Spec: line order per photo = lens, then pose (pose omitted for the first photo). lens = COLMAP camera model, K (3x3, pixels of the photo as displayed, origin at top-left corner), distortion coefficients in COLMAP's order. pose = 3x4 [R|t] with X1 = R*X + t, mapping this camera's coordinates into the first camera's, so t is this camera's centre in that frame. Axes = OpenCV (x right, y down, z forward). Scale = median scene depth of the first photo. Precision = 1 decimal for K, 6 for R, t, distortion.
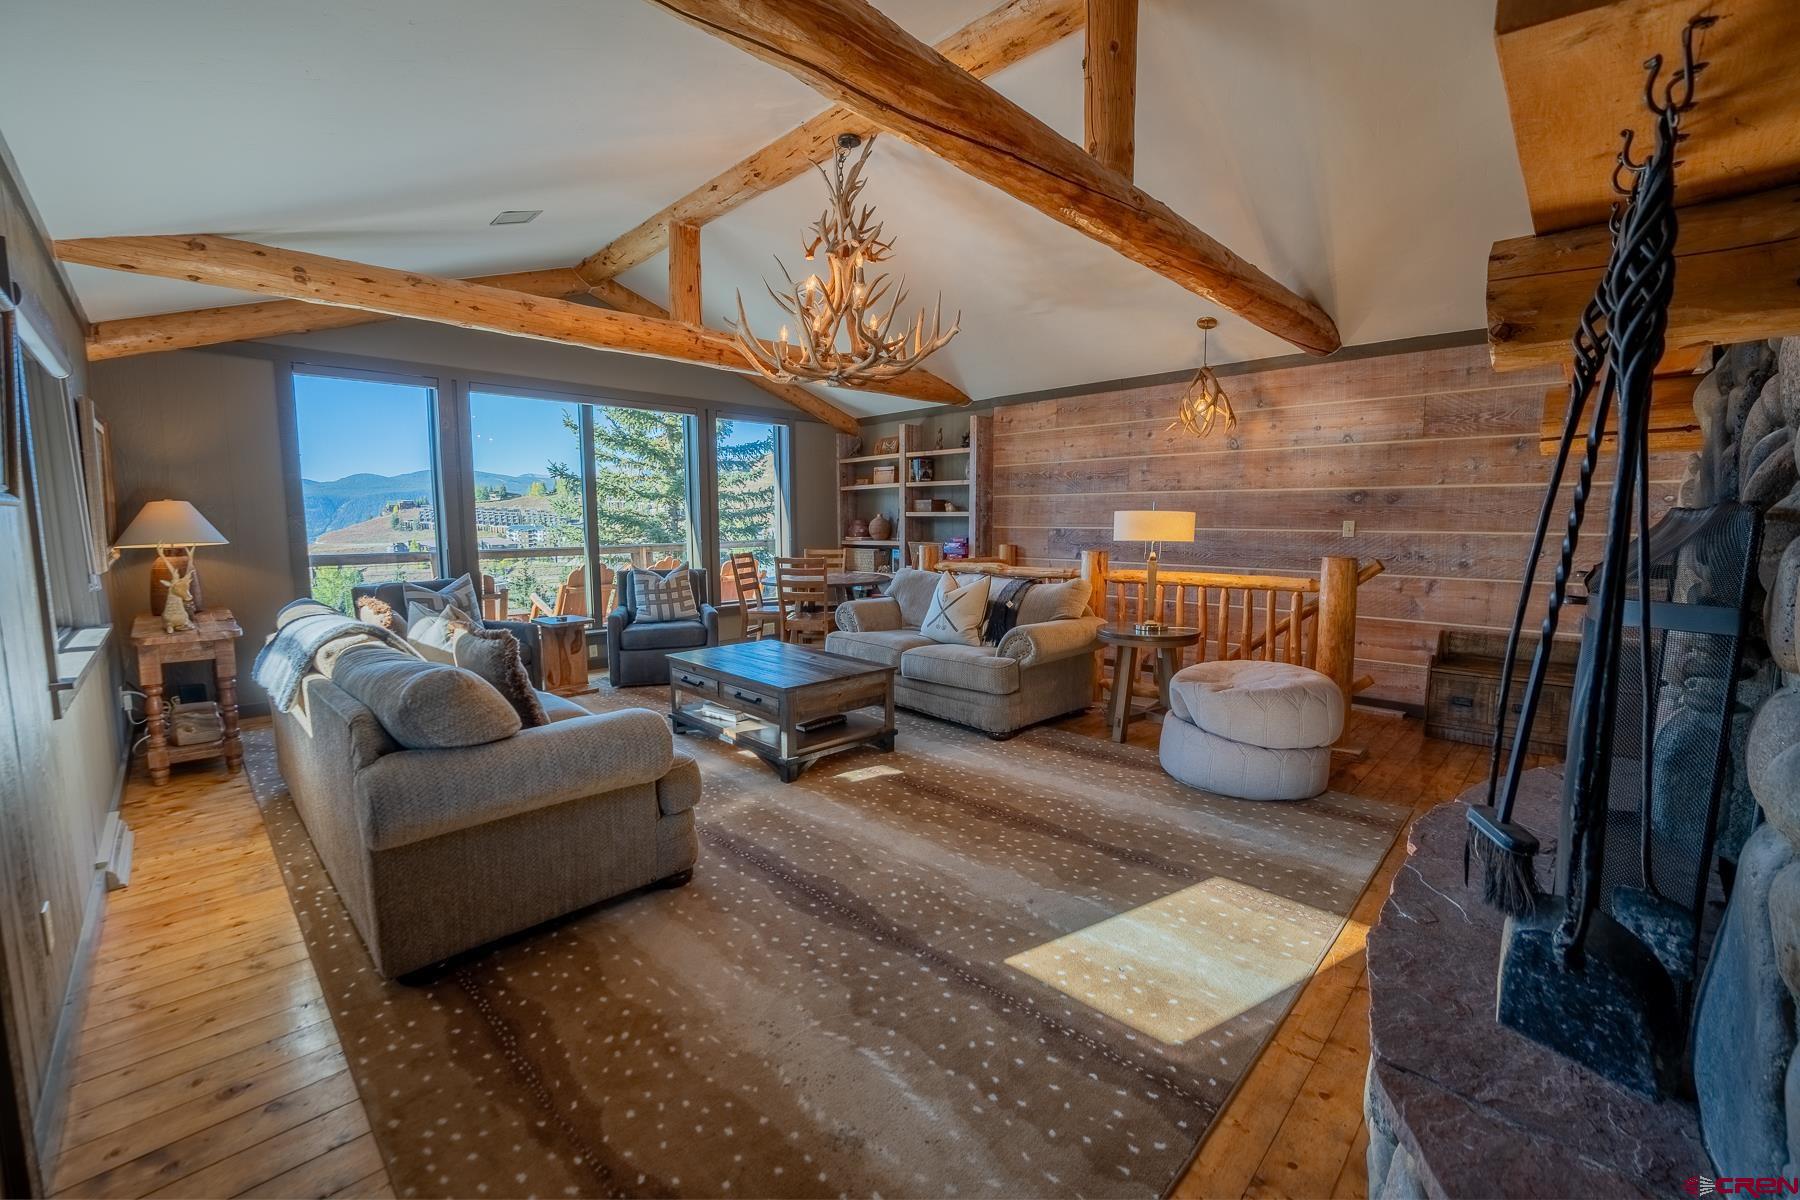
lens RADIAL K [[727.8, 0, 895.5], [0, 727.8, 606.4], [0, 0, 1]] dist [-0.026199, 0.001430]
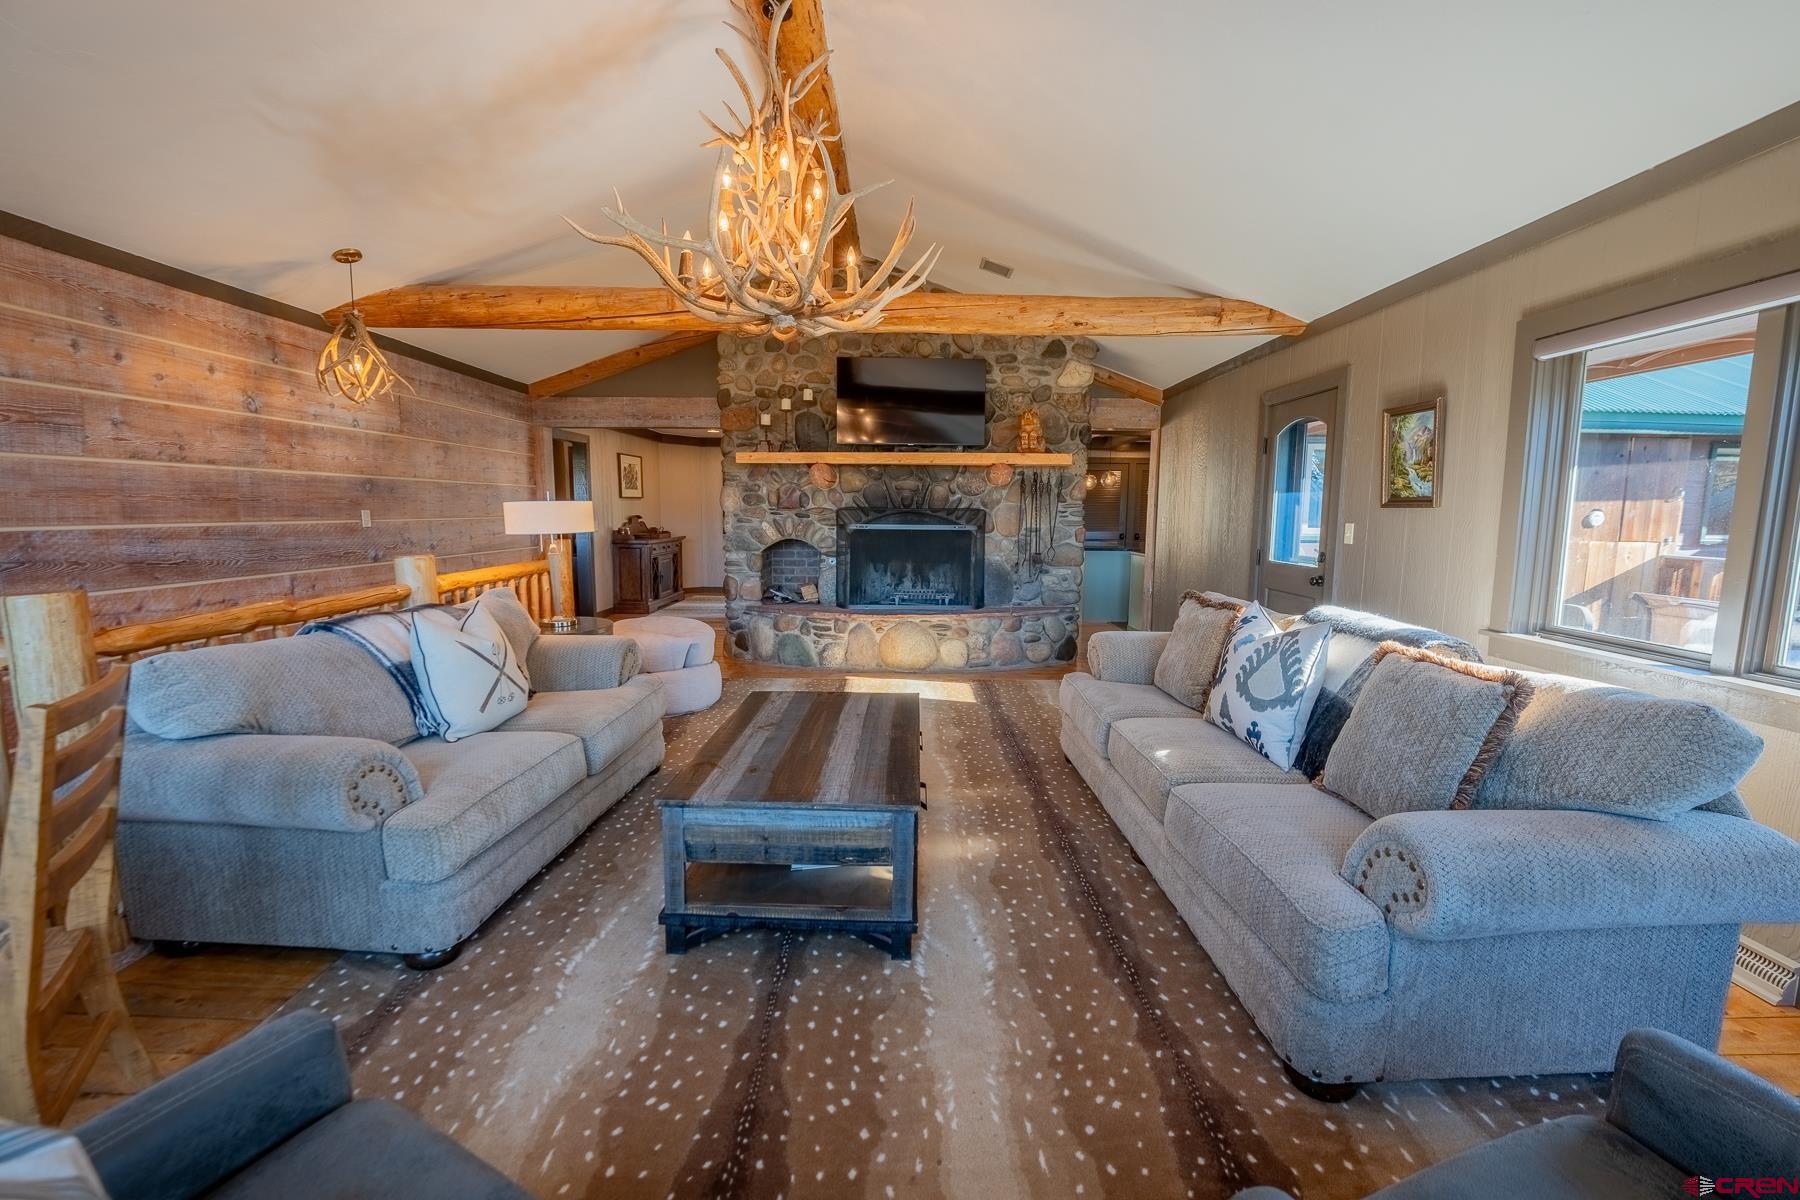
lens RADIAL K [[727.8, 0, 895.4], [0, 727.8, 588.4], [0, 0, 1]] dist [-0.026199, 0.001430]
pose [[-0.694158, -0.080820, 0.715271, -0.518181], [0.080803, 0.978647, 0.188997, -0.133094], [-0.715273, 0.188990, -0.672805, 1.097331]]
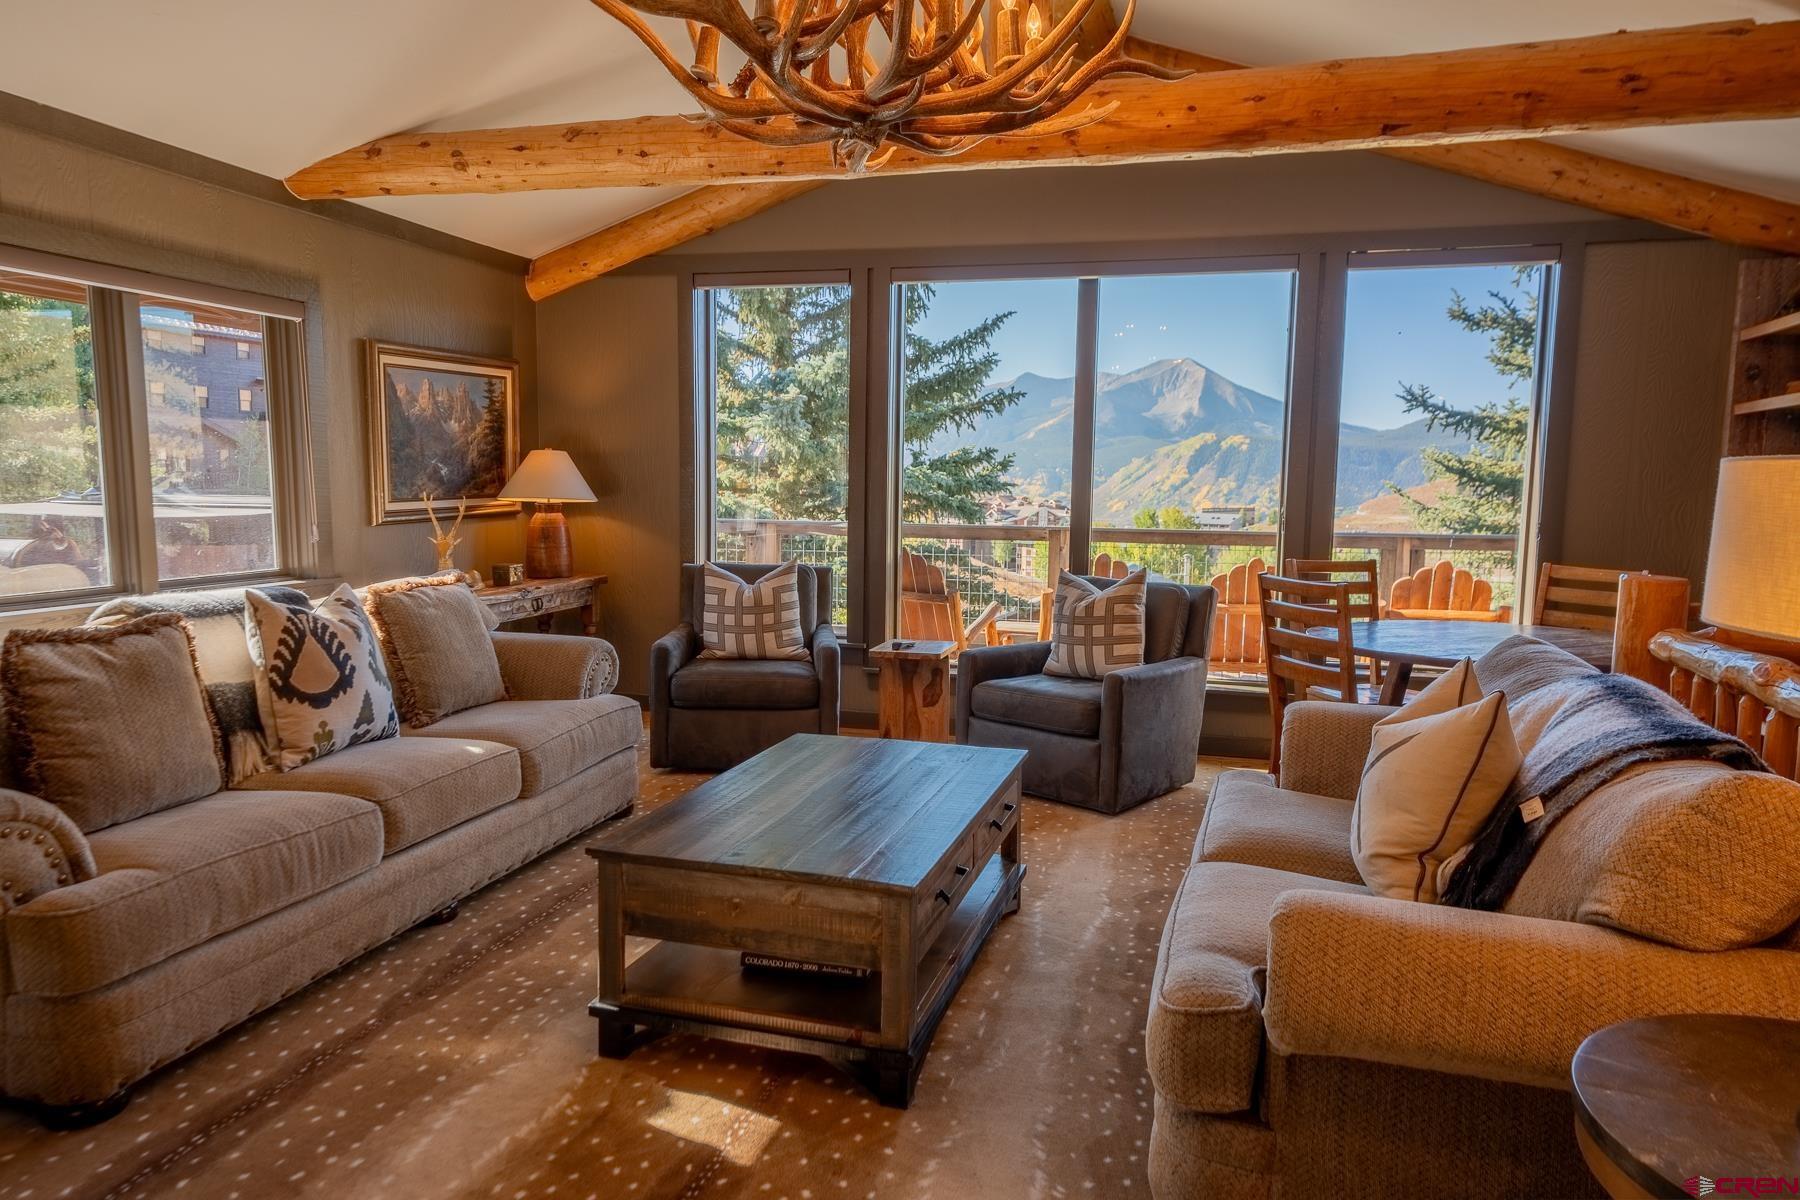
lens RADIAL K [[1165.7, 0, 900.6], [0, 1165.7, 595.2], [0, 0, 1]] dist [0.020729, 0.003934]
pose [[0.492644, 0.096537, -0.864860, 0.384940], [-0.119787, 0.991890, 0.042483, -0.067402], [0.861947, 0.082670, 0.500212, 0.539379]]
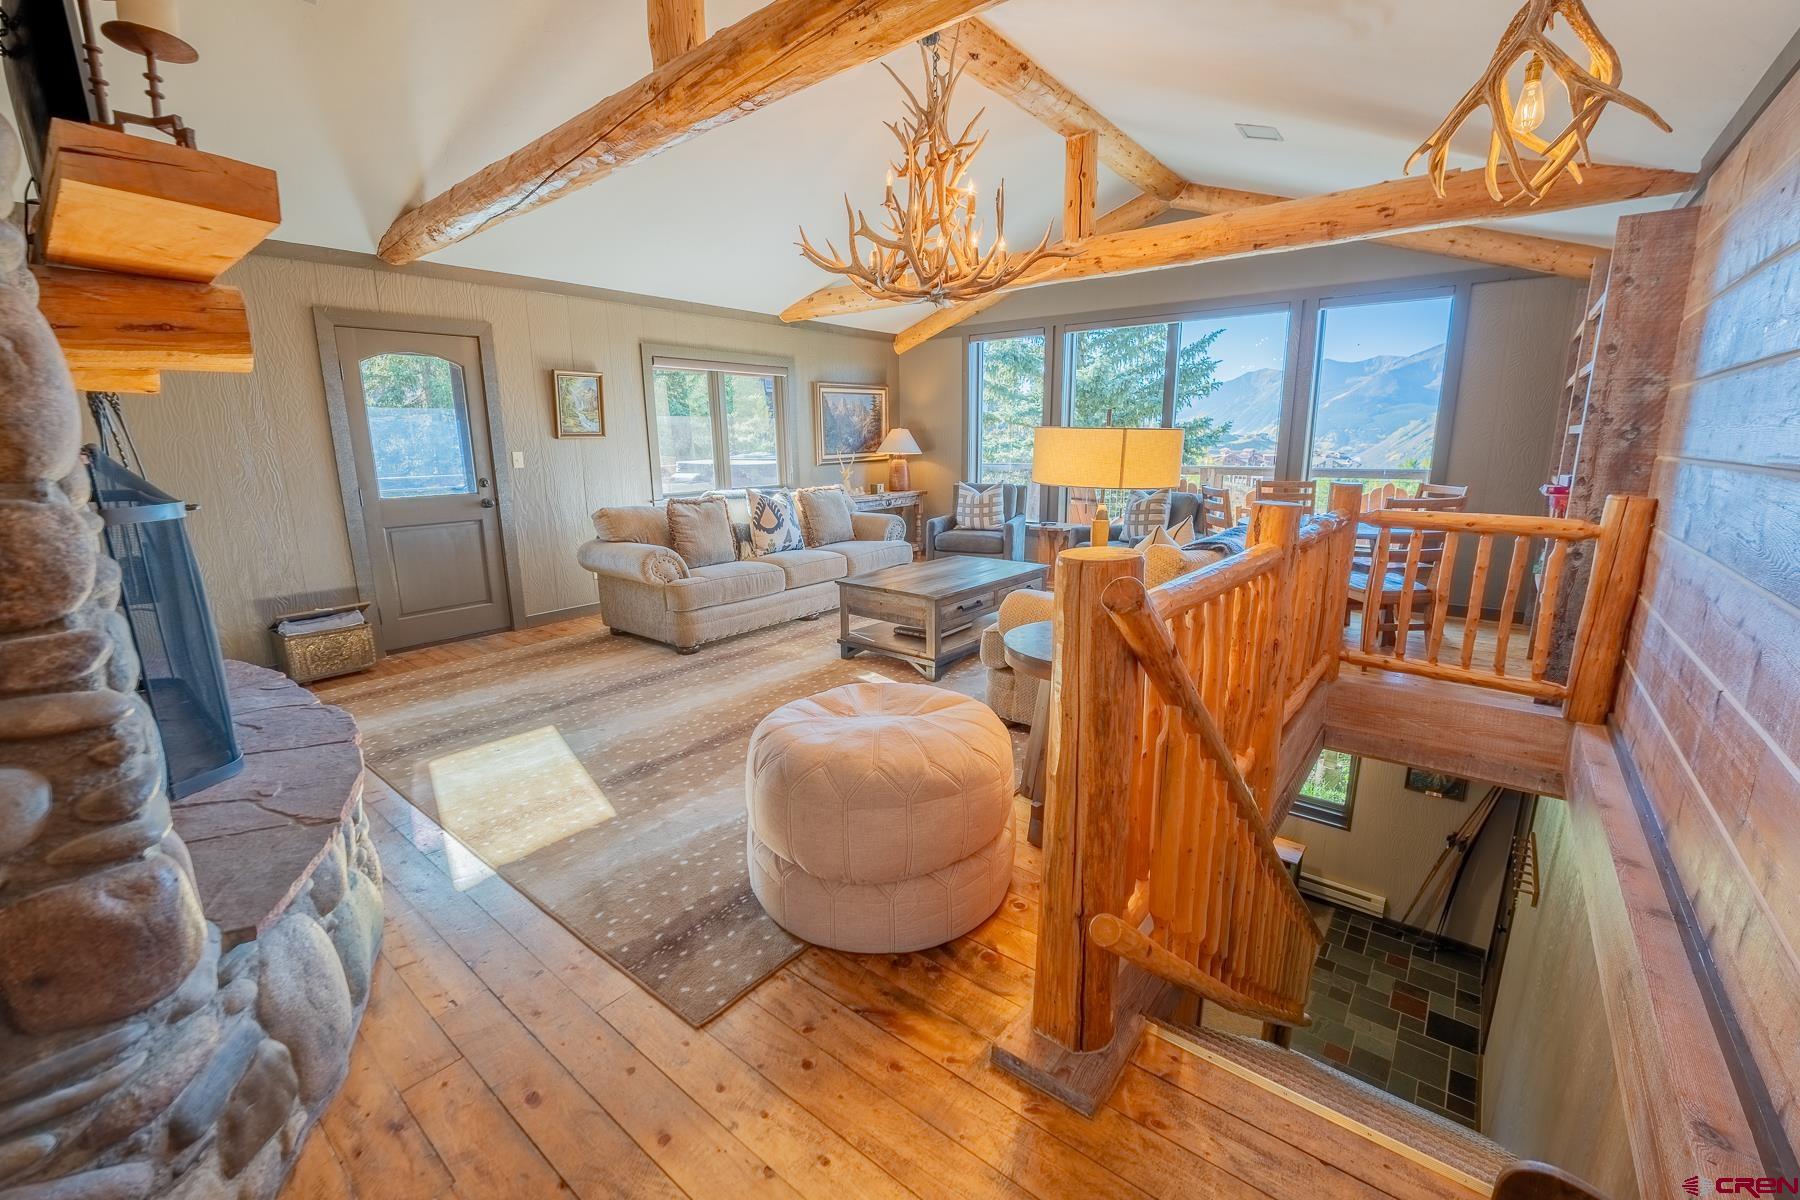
lens RADIAL K [[727.8, 0, 901.5], [0, 727.8, 595.6], [0, 0, 1]] dist [-0.026199, 0.001430]
pose [[0.105524, 0.208687, -0.972273, 0.727525], [-0.110560, 0.974132, 0.197087, -0.080370], [0.988252, 0.086697, 0.125867, 0.654549]]
